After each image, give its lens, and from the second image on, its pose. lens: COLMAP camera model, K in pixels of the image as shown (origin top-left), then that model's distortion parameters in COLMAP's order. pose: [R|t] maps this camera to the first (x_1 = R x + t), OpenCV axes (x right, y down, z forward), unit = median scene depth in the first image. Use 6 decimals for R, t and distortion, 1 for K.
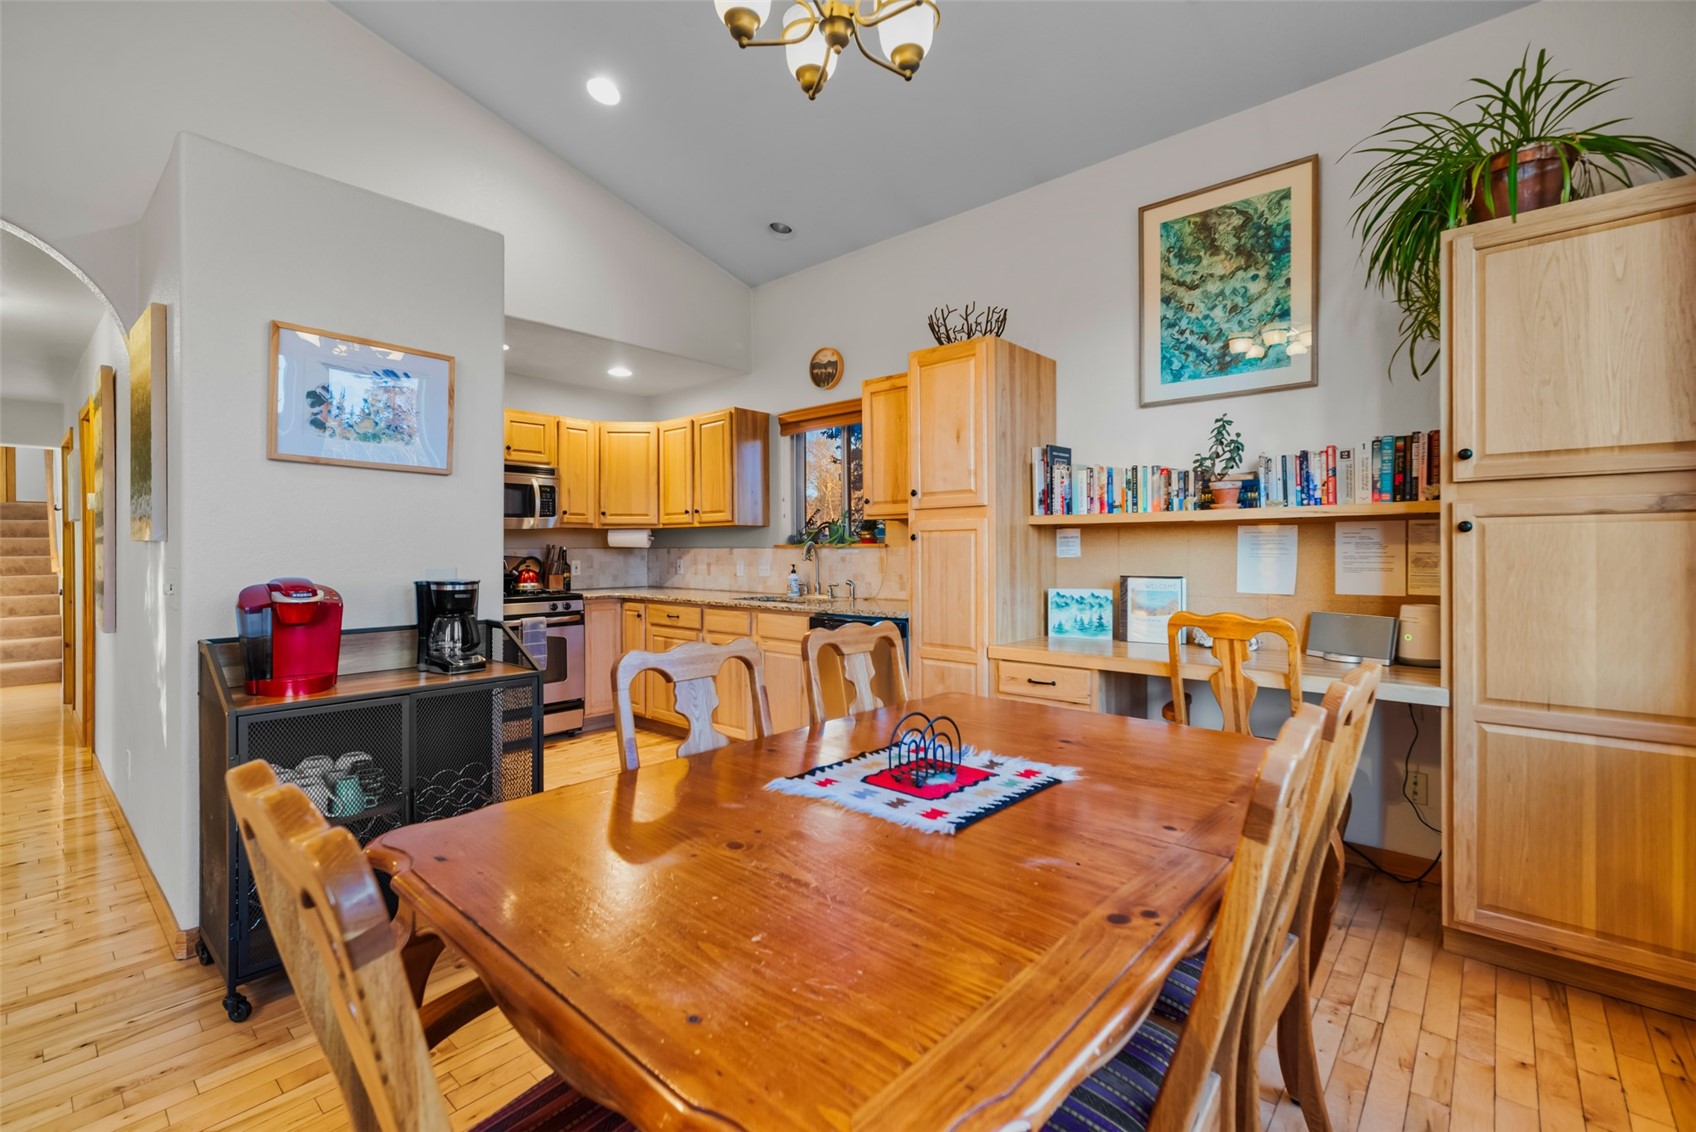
lens RADIAL K [[734.5, 0, 887.0], [0, 734.5, 559.9], [0, 0, 1]] dist [0.004456, -0.002029]
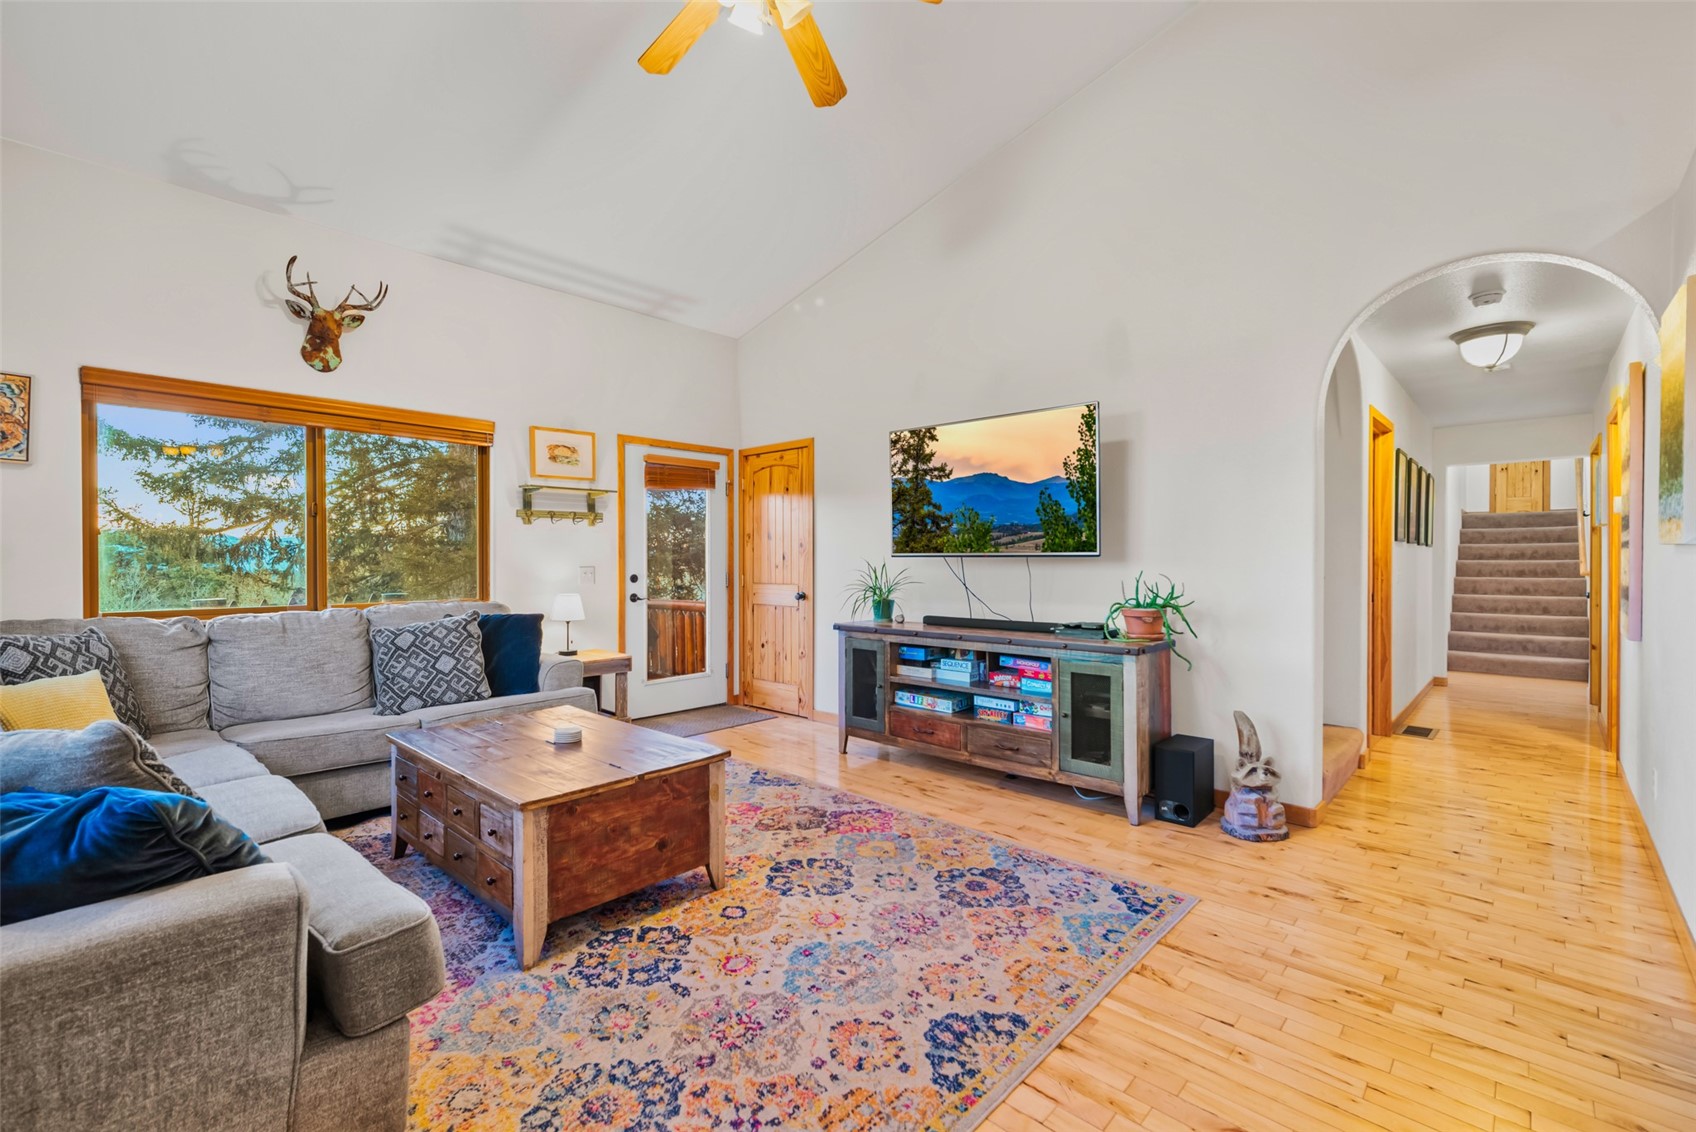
lens RADIAL K [[734.5, 0, 846.8], [0, 734.5, 565.8], [0, 0, 1]] dist [0.004456, -0.002029]
pose [[-0.060994, 0.005486, -0.998123, -0.032910], [-0.004889, 0.999971, 0.005795, 0.002724], [0.998126, 0.005234, -0.060965, 0.028982]]
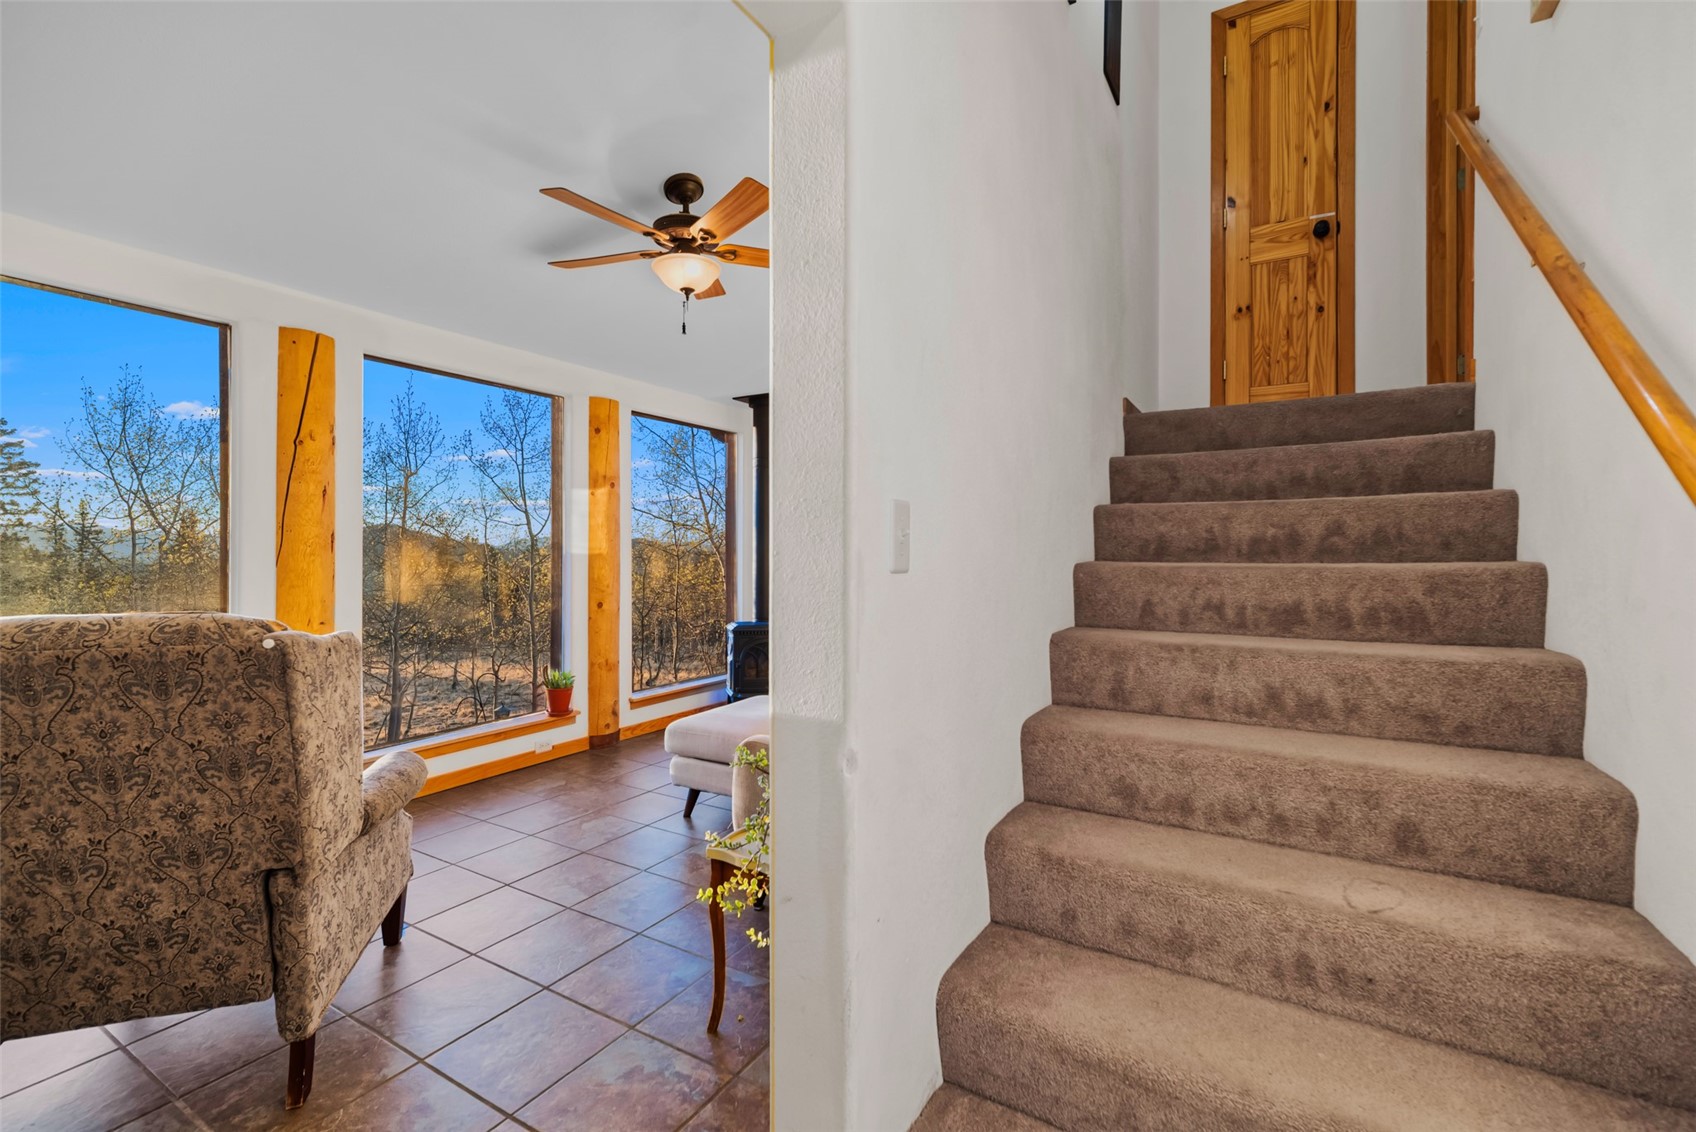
lens RADIAL K [[734.5, 0, 850.3], [0, 734.5, 553.9], [0, 0, 1]] dist [0.004456, -0.002029]
pose [[0.151703, -0.002022, -0.988424, -0.973859], [-0.004730, 0.999985, -0.002772, -0.006043], [0.988415, 0.005096, 0.151691, 0.786874]]
